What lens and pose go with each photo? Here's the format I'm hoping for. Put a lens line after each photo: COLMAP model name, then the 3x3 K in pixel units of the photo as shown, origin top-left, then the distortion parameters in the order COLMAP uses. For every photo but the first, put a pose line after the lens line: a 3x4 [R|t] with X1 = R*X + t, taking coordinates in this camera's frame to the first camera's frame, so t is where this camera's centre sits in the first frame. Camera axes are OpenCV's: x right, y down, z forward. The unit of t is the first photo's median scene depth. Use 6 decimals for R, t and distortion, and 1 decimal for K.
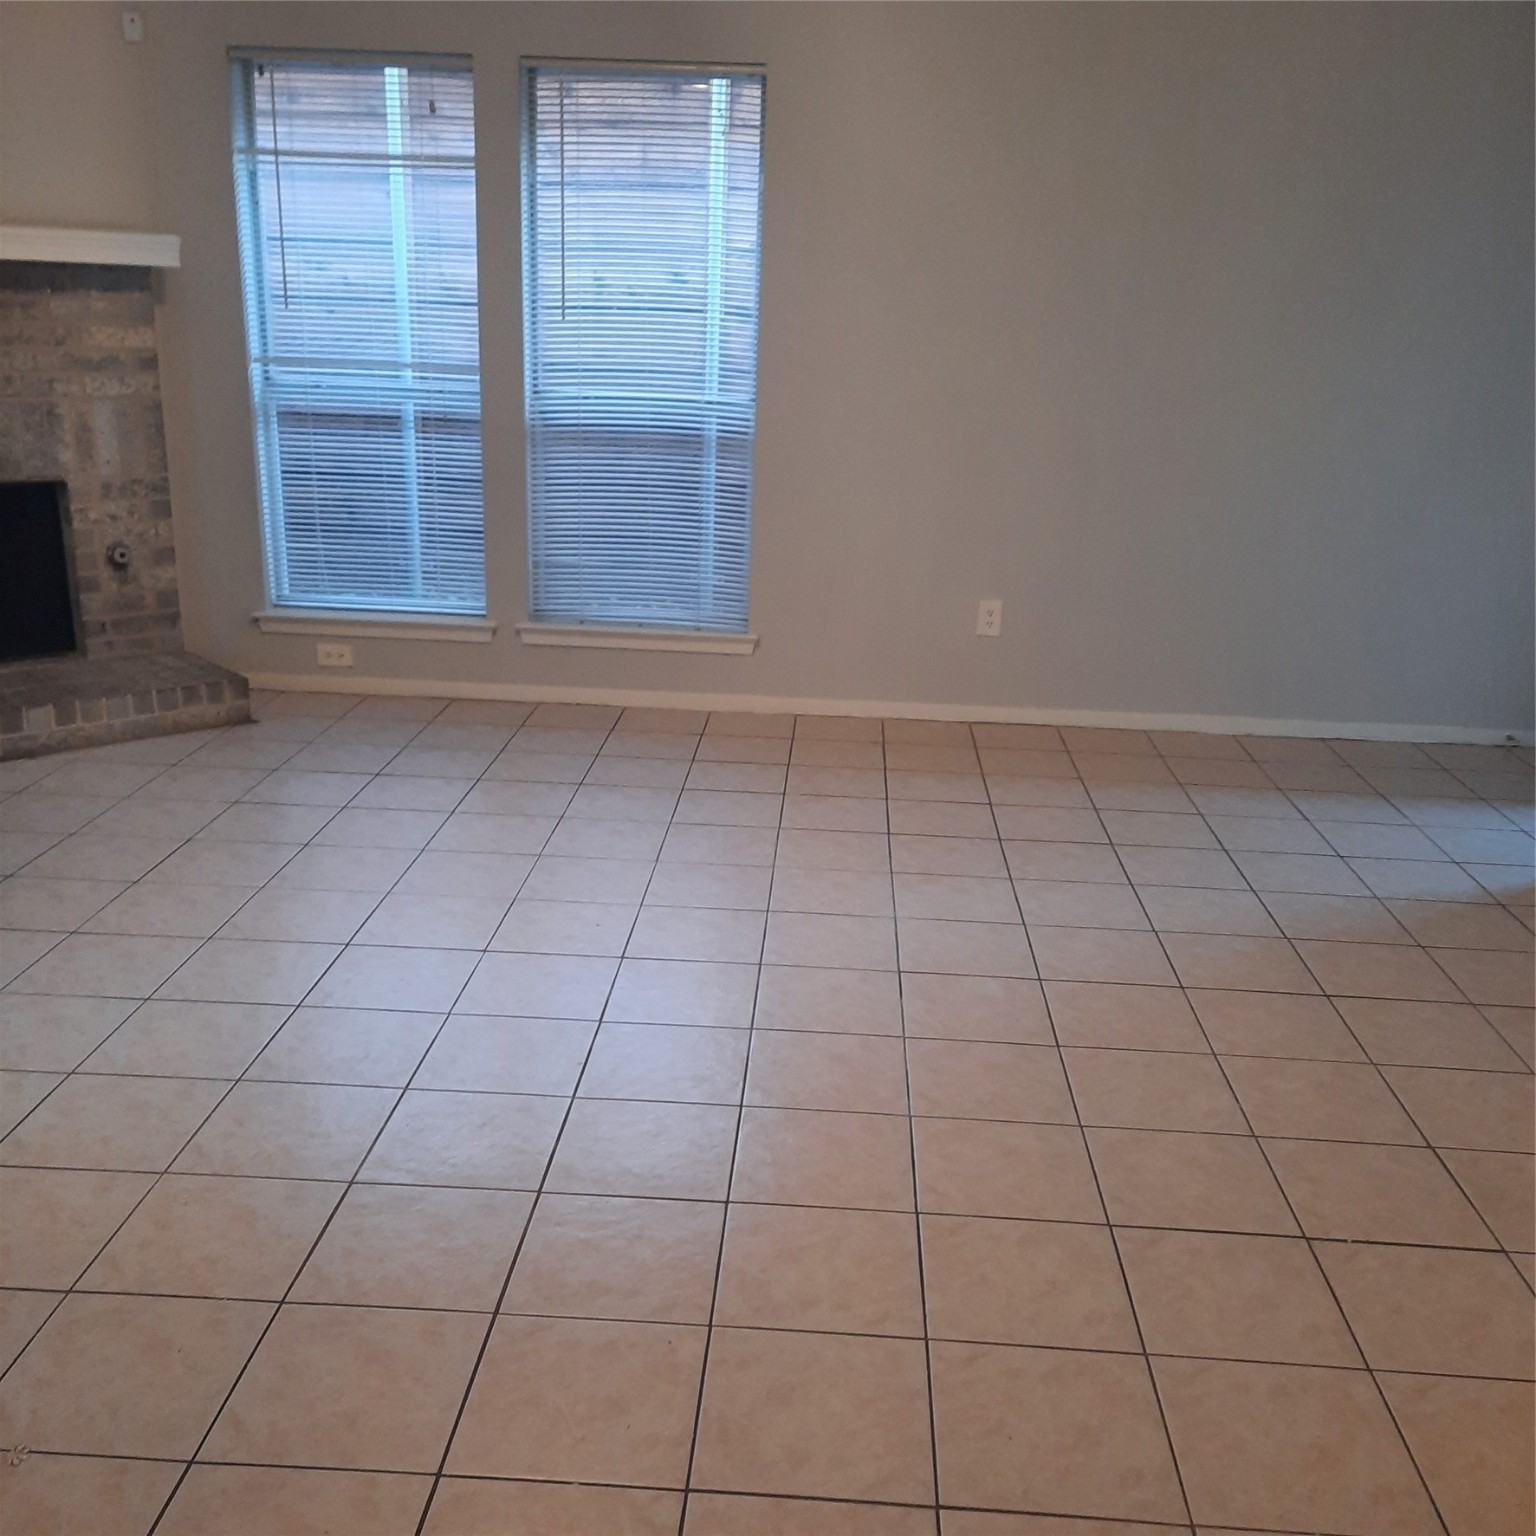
lens RADIAL K [[1481.6, 0, 775.3], [0, 1481.6, 804.6], [0, 0, 1]] dist [0.050975, -0.060977]
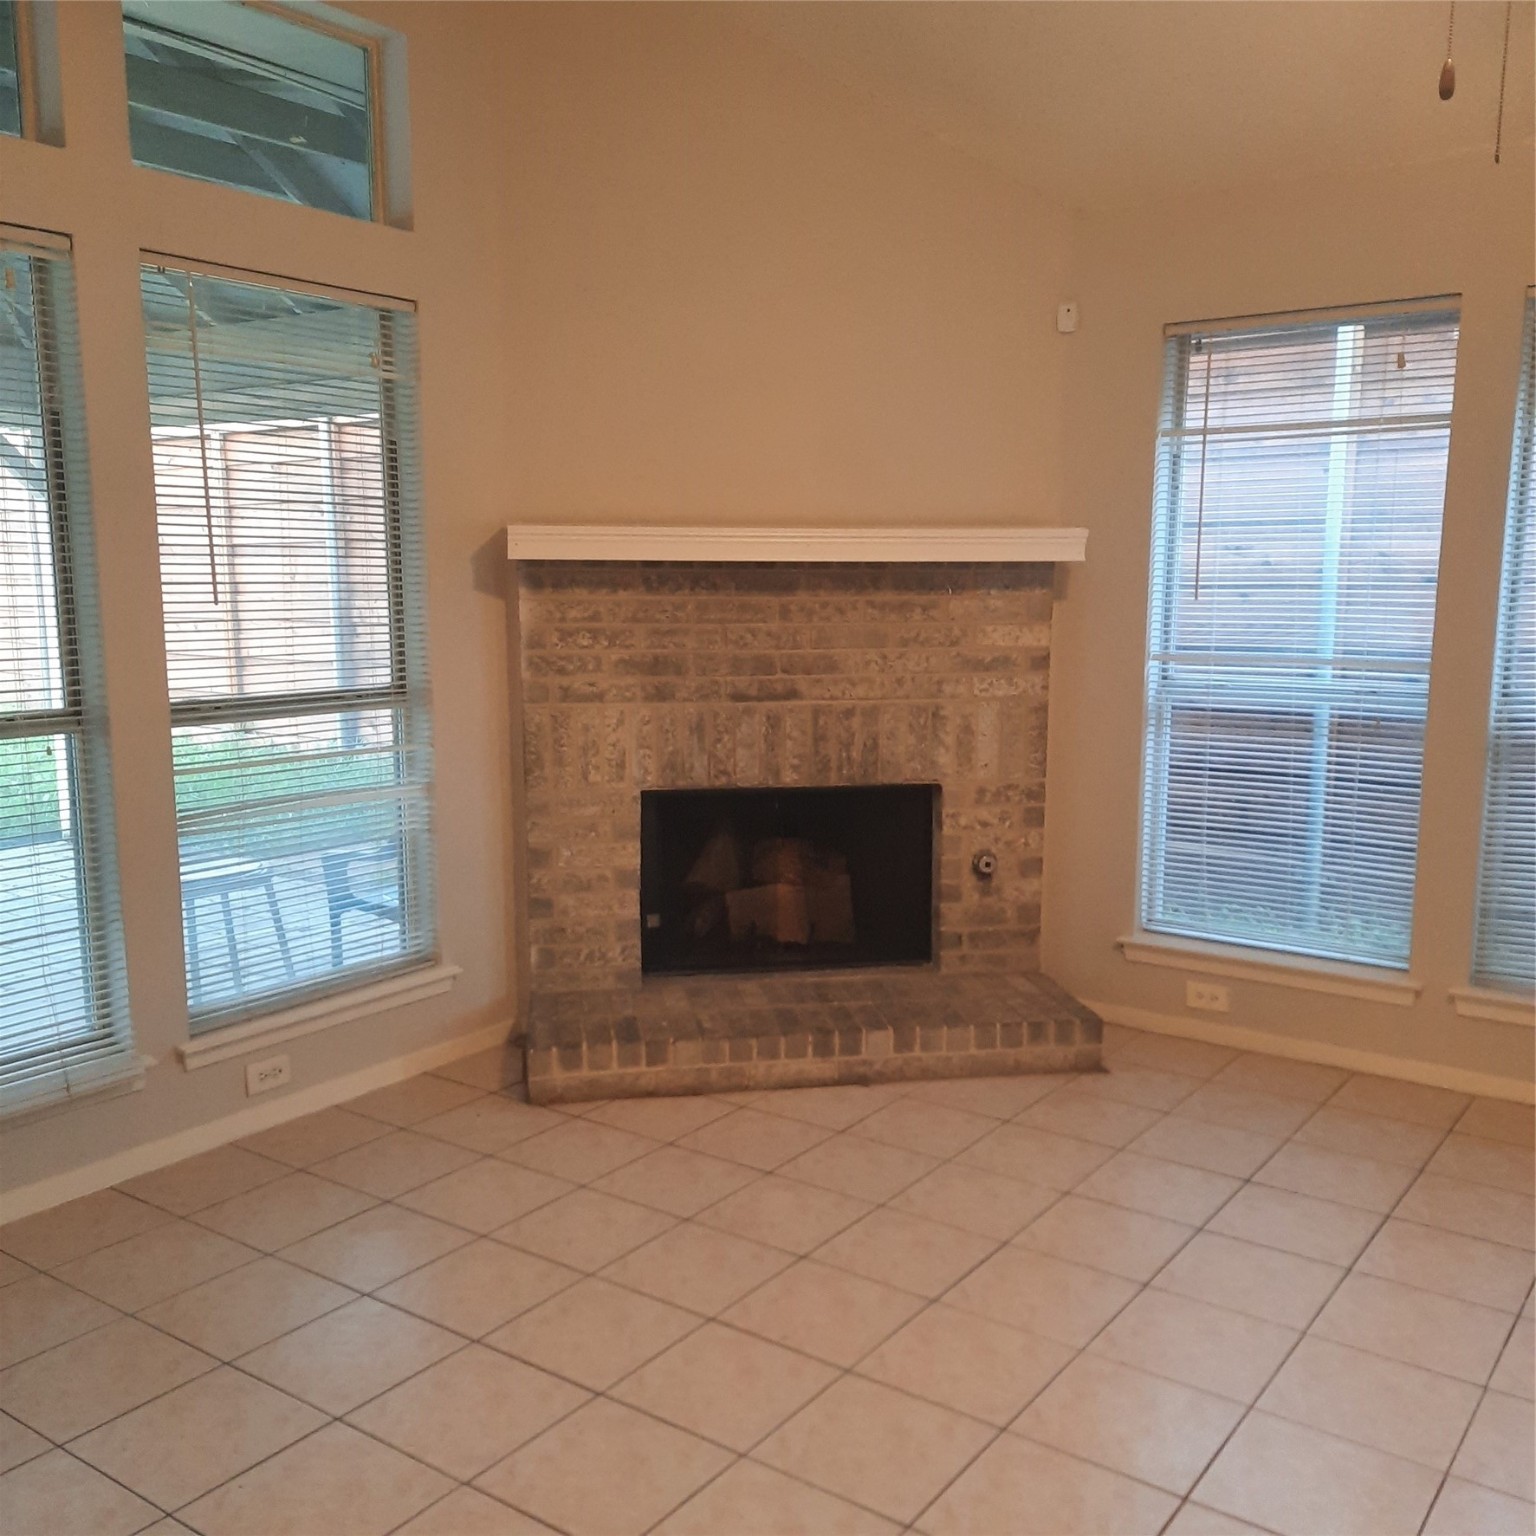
lens RADIAL K [[1481.6, 0, 775.3], [0, 1481.6, 804.6], [0, 0, 1]] dist [0.050975, -0.060977]
pose [[0.839175, 0.050686, -0.541494, -0.057635], [-0.143266, 0.981084, -0.130192, -0.067683], [0.524652, 0.186832, 0.830562, 0.174229]]
